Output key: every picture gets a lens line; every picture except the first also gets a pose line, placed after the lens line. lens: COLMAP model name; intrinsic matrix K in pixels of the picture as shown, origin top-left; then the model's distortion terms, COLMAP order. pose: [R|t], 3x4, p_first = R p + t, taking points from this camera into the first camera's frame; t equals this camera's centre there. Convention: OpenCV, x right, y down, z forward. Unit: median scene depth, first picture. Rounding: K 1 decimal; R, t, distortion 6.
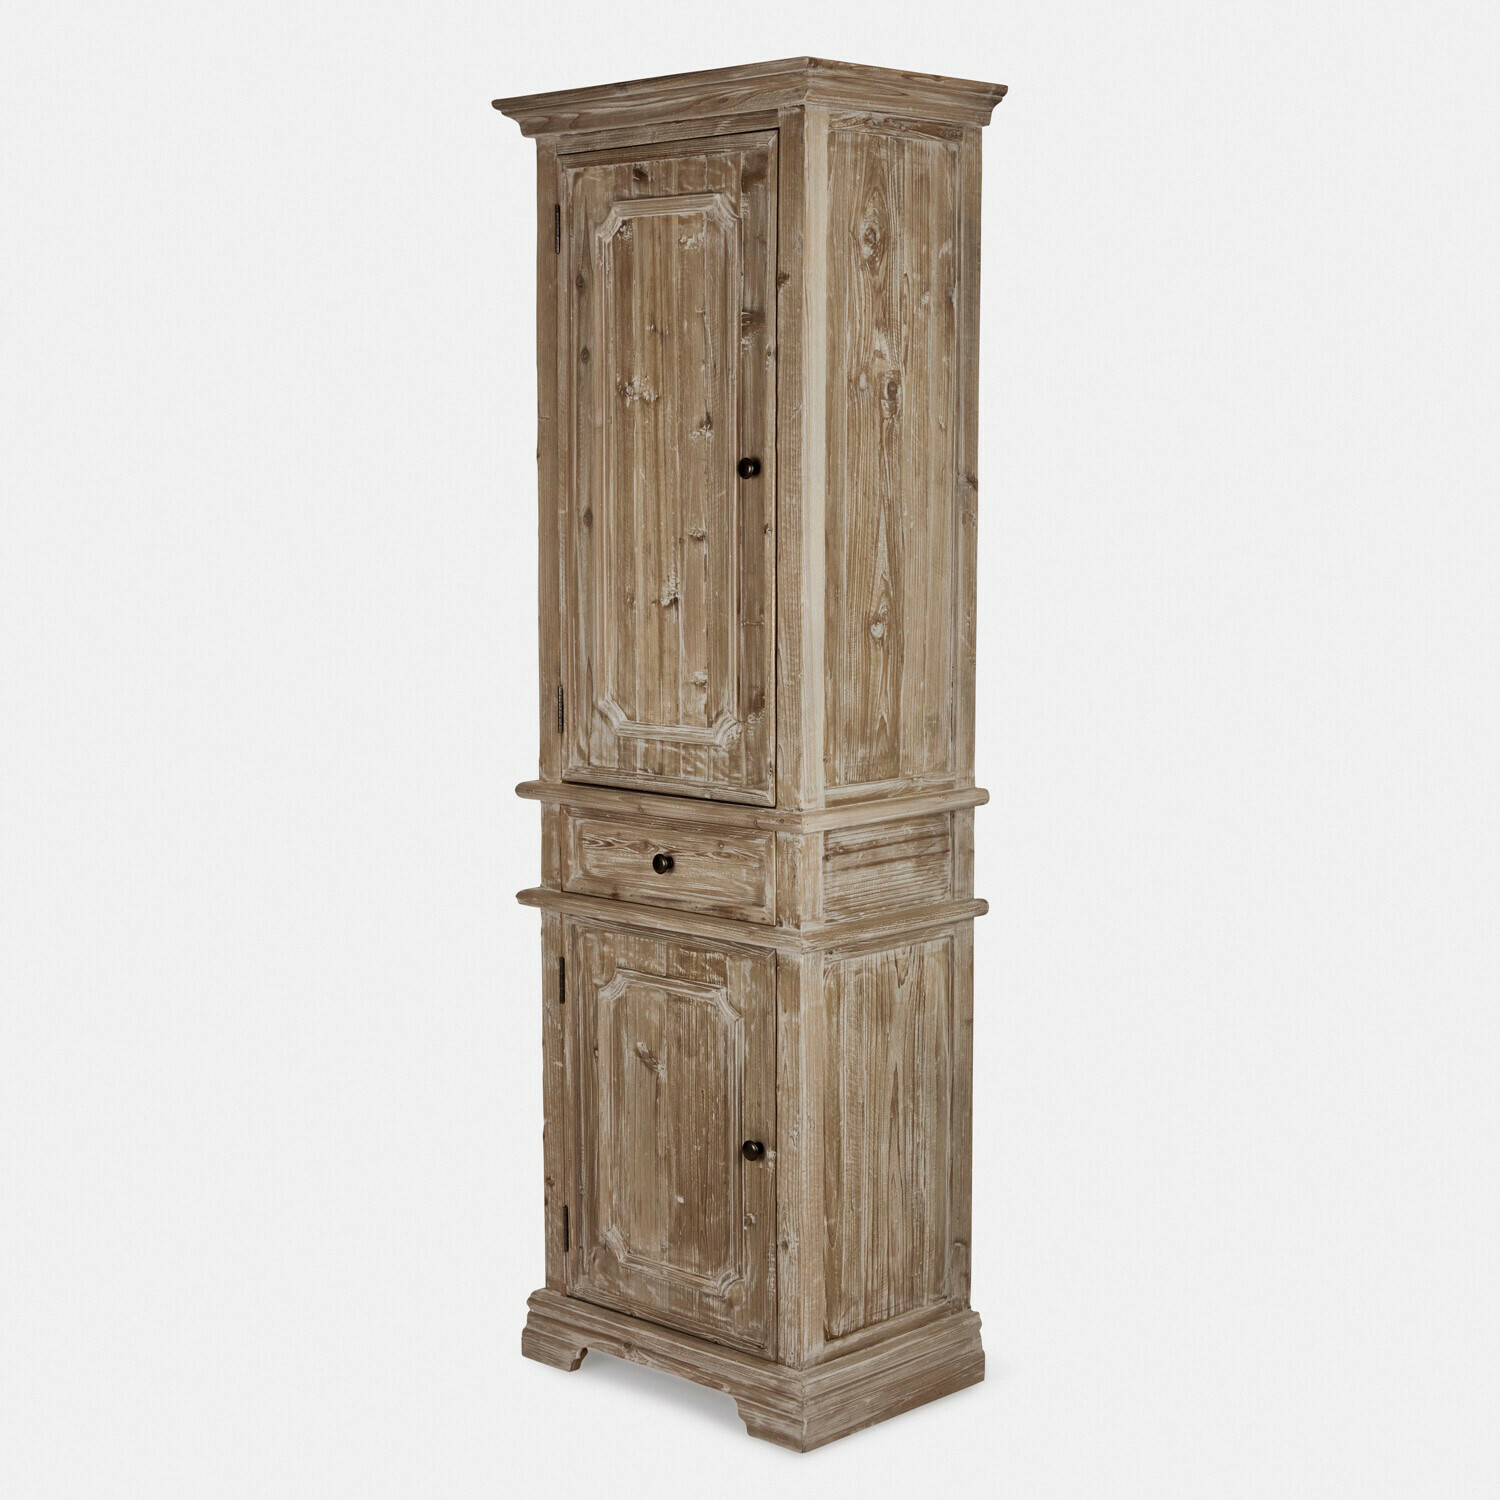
lens RADIAL K [[2667.5, 0, 750.0], [0, 2667.5, 750.0], [0, 0, 1]] dist [-0.002635, -0.062872]
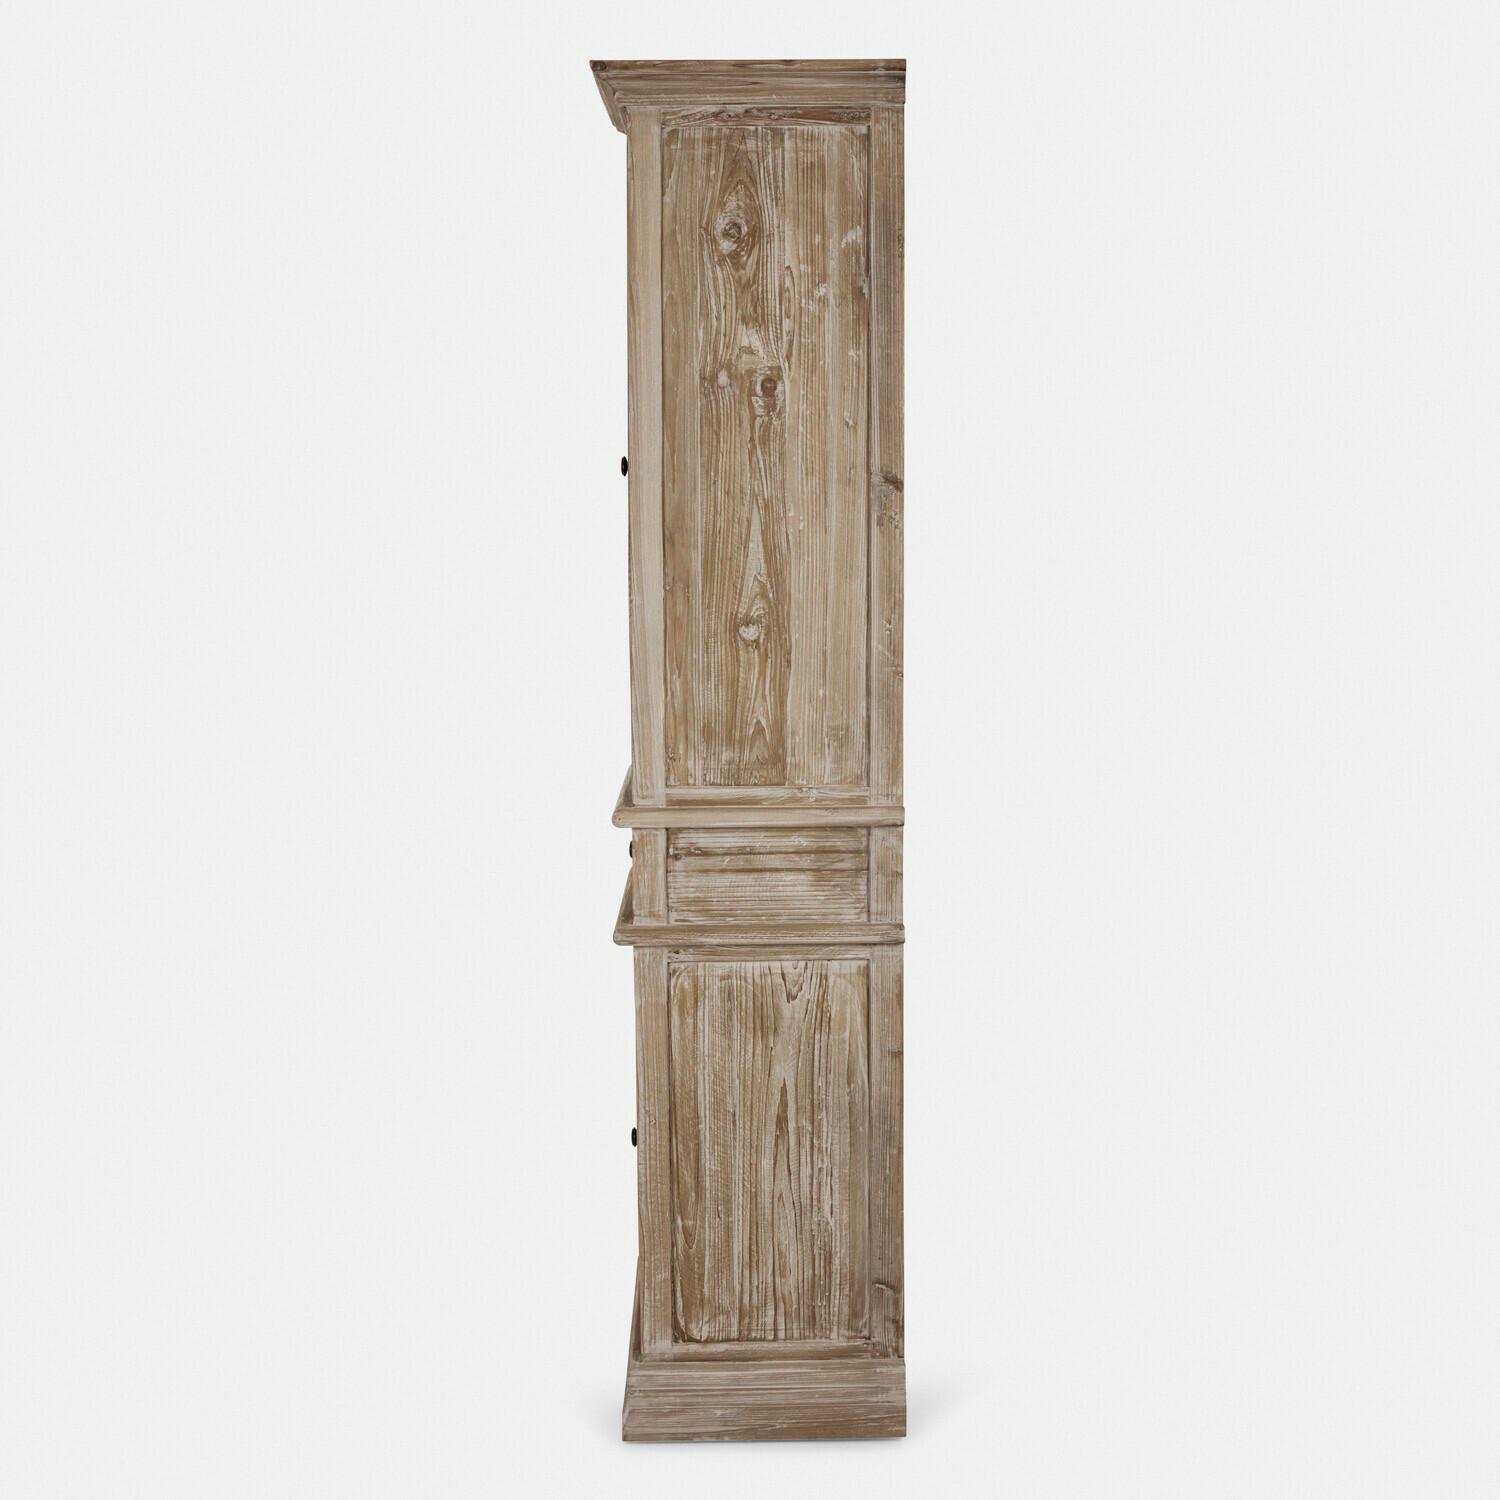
lens RADIAL K [[2667.5, 0, 750.0], [0, 2667.5, 750.0], [0, 0, 1]] dist [-0.002635, -0.062872]
pose [[0.707781, 0.080028, -0.701884, 0.733009], [-0.078225, 0.996331, 0.034718, -0.035619], [0.702088, 0.030332, 0.711444, 0.302586]]
